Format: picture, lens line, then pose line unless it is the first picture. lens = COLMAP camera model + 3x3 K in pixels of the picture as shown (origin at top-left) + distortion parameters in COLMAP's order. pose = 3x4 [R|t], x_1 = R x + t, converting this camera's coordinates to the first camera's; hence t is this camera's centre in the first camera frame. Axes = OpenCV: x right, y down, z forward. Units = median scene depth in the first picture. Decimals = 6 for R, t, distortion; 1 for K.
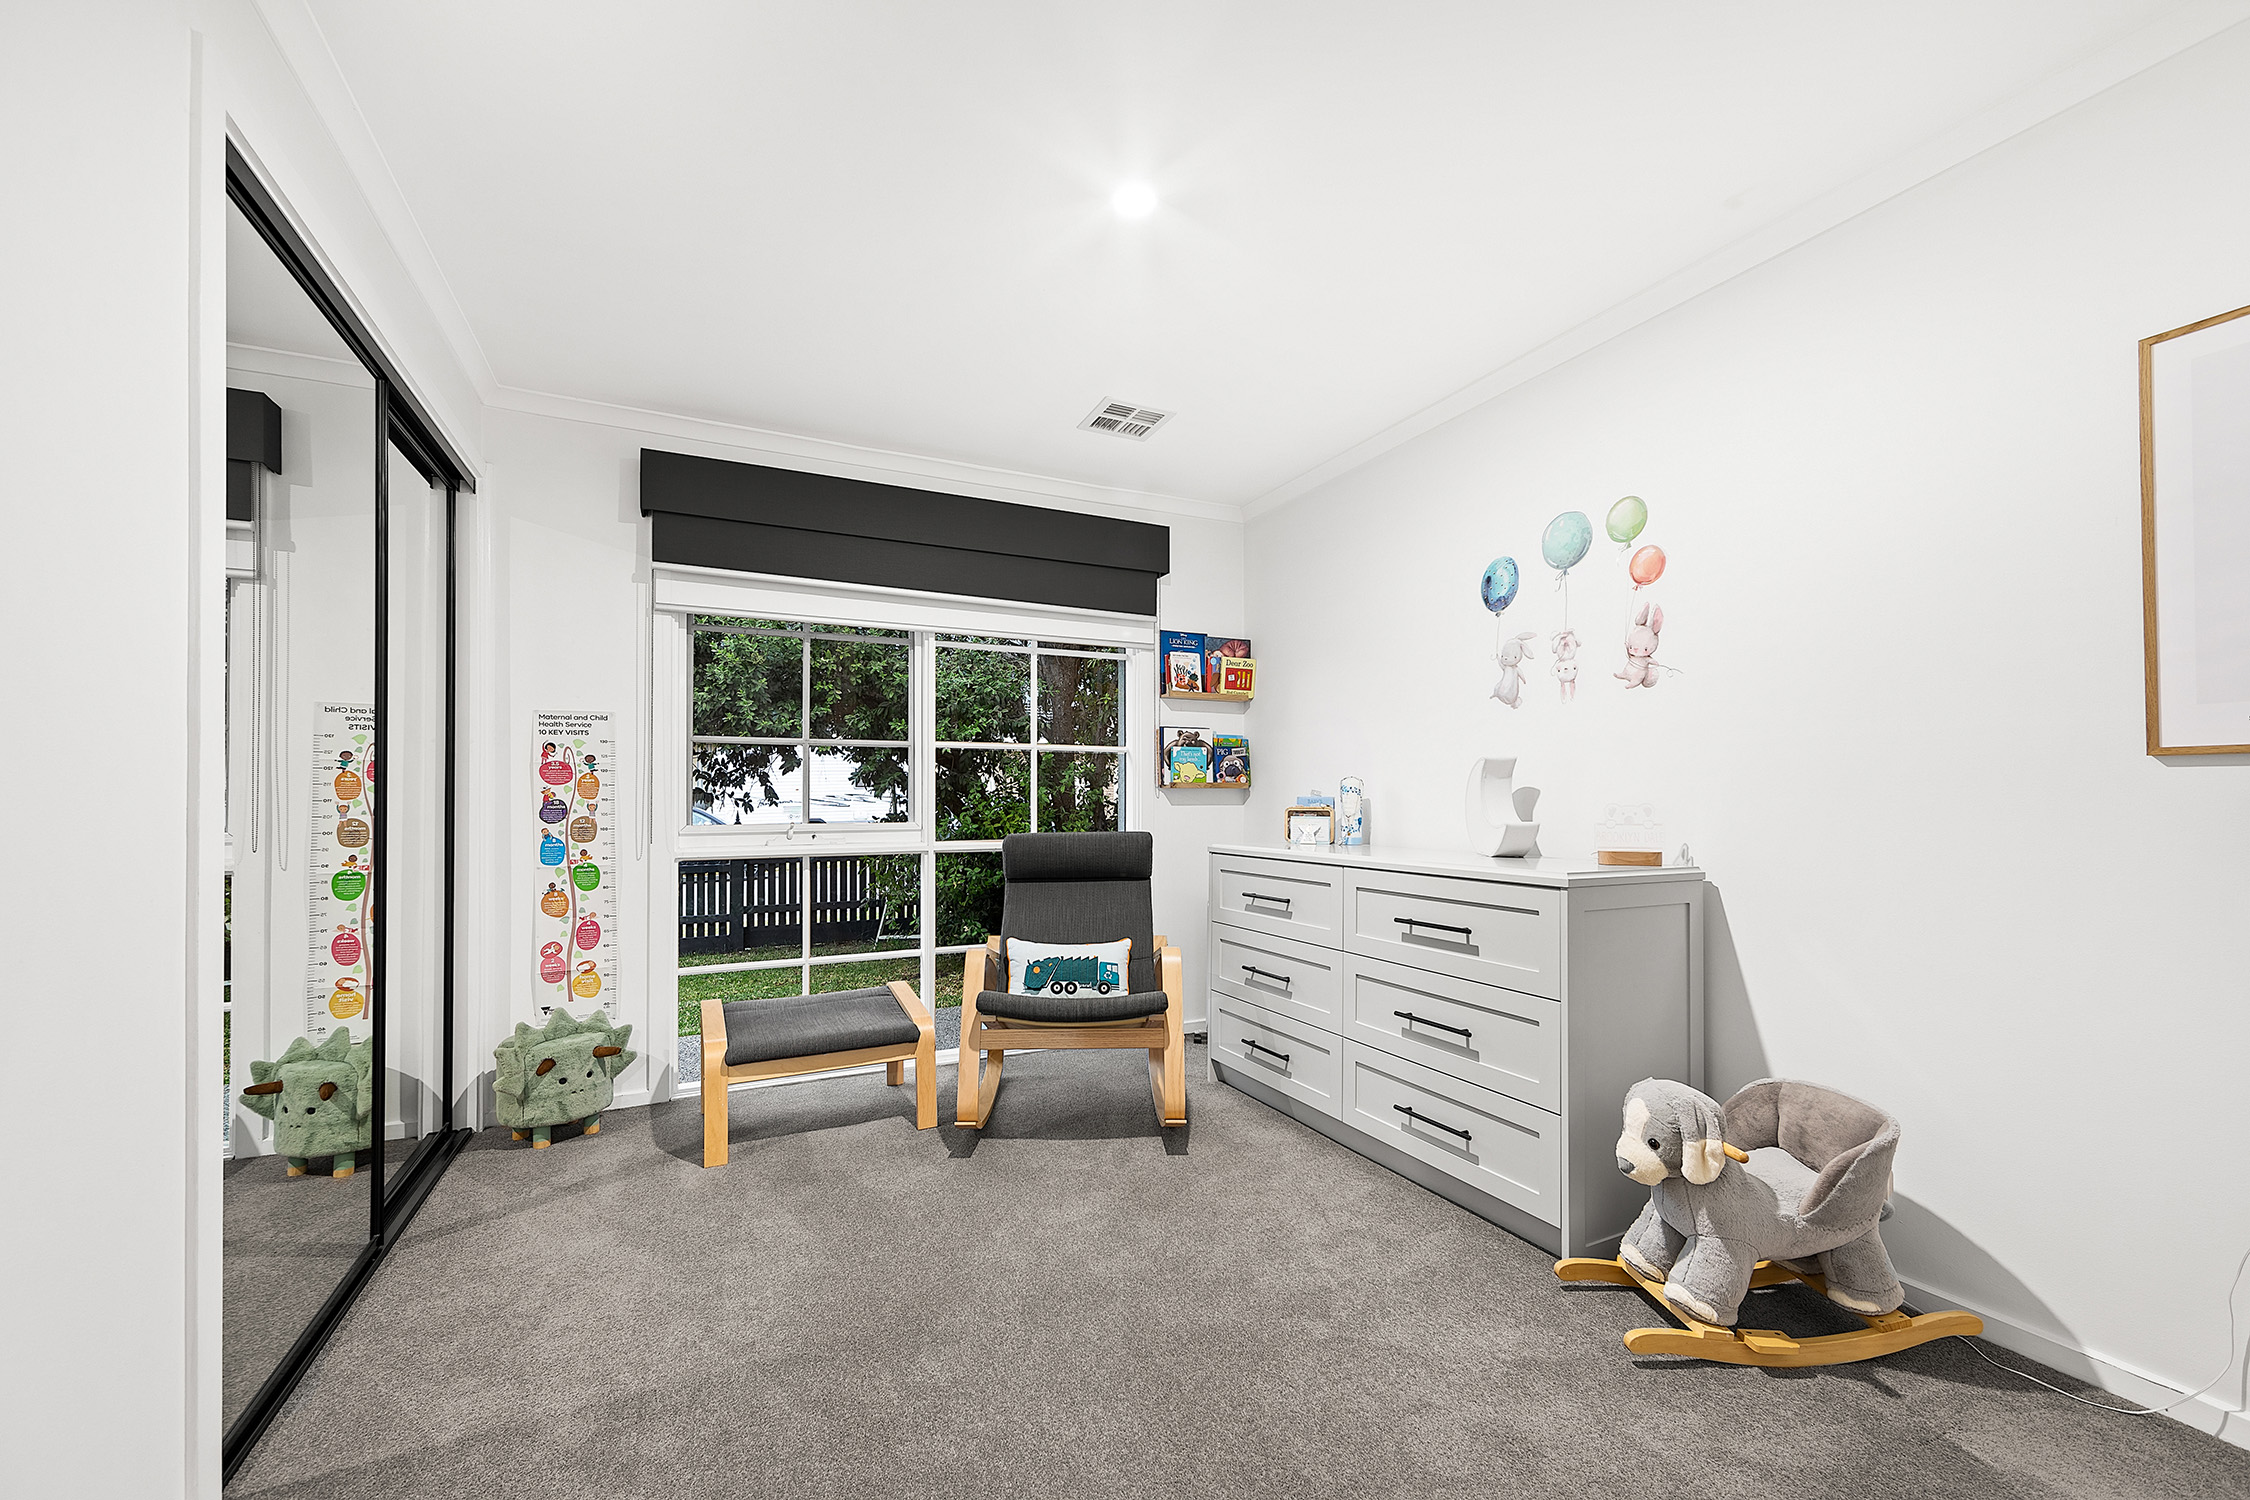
lens RADIAL K [[881.7, 0, 1114.1], [0, 881.7, 784.0], [0, 0, 1]] dist [-0.000287, -0.000007]
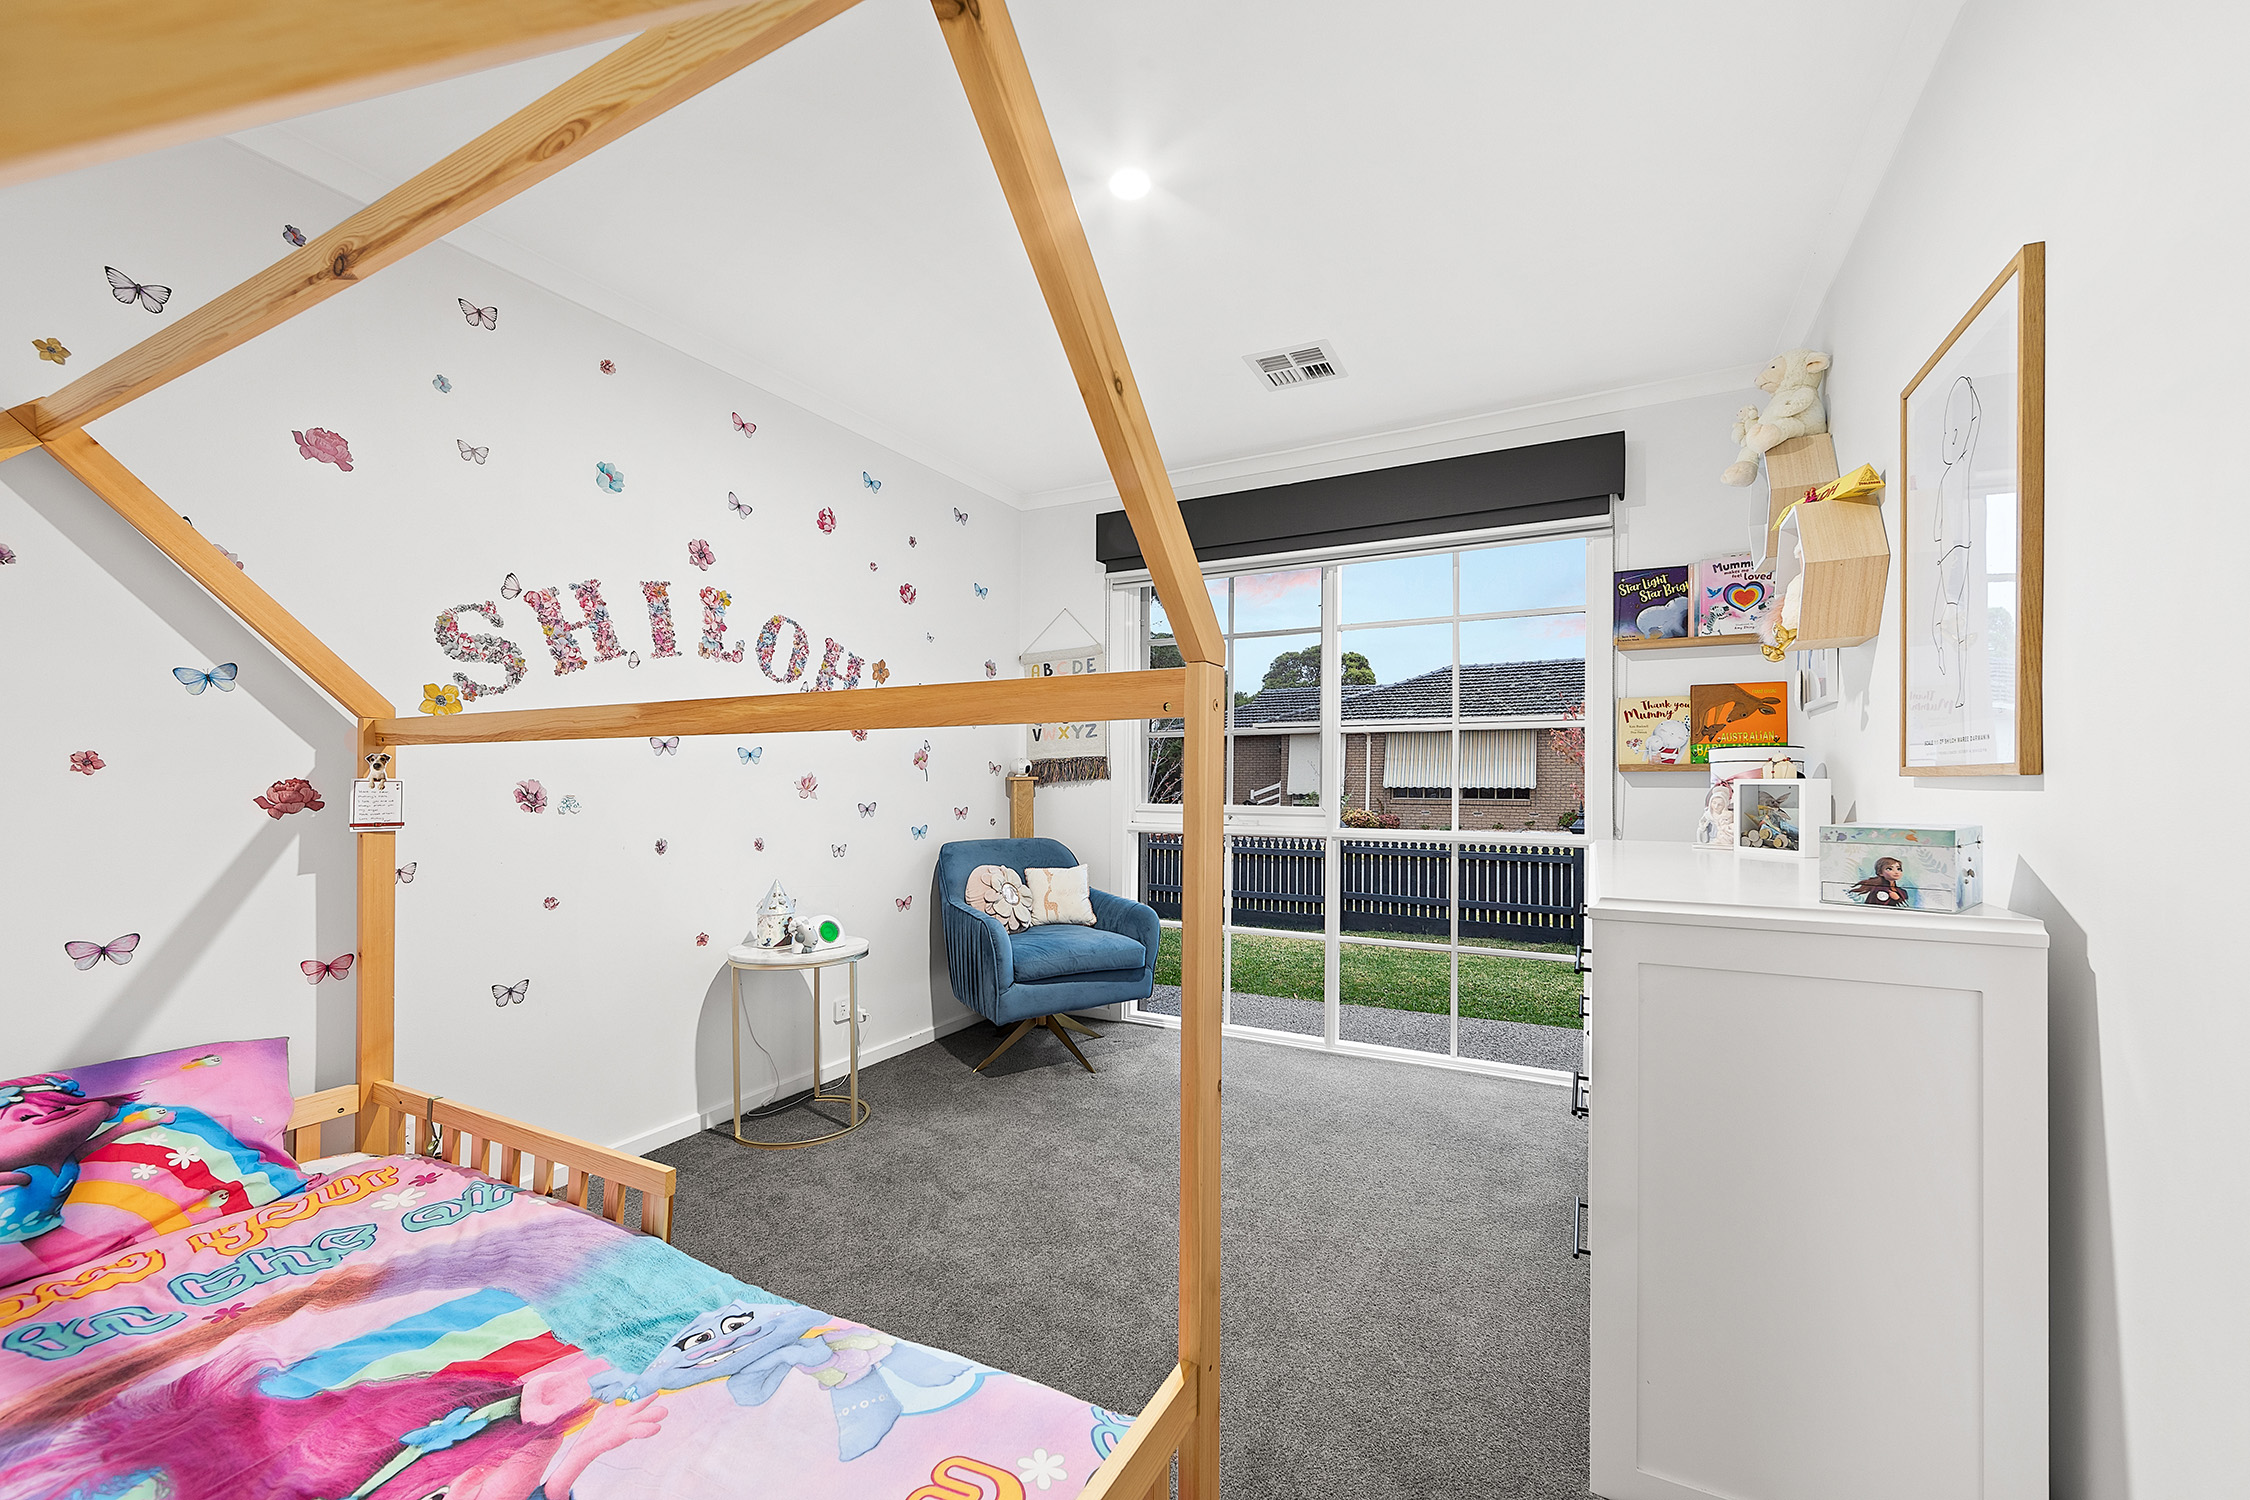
lens RADIAL K [[881.7, 0, 1114.1], [0, 881.7, 784.0], [0, 0, 1]] dist [-0.000287, -0.000007]
pose [[0.612090, -0.001030, -0.790788, 0.386769], [-0.000625, 0.999998, -0.001787, 0.014171], [0.790788, 0.001588, 0.612088, 0.183723]]
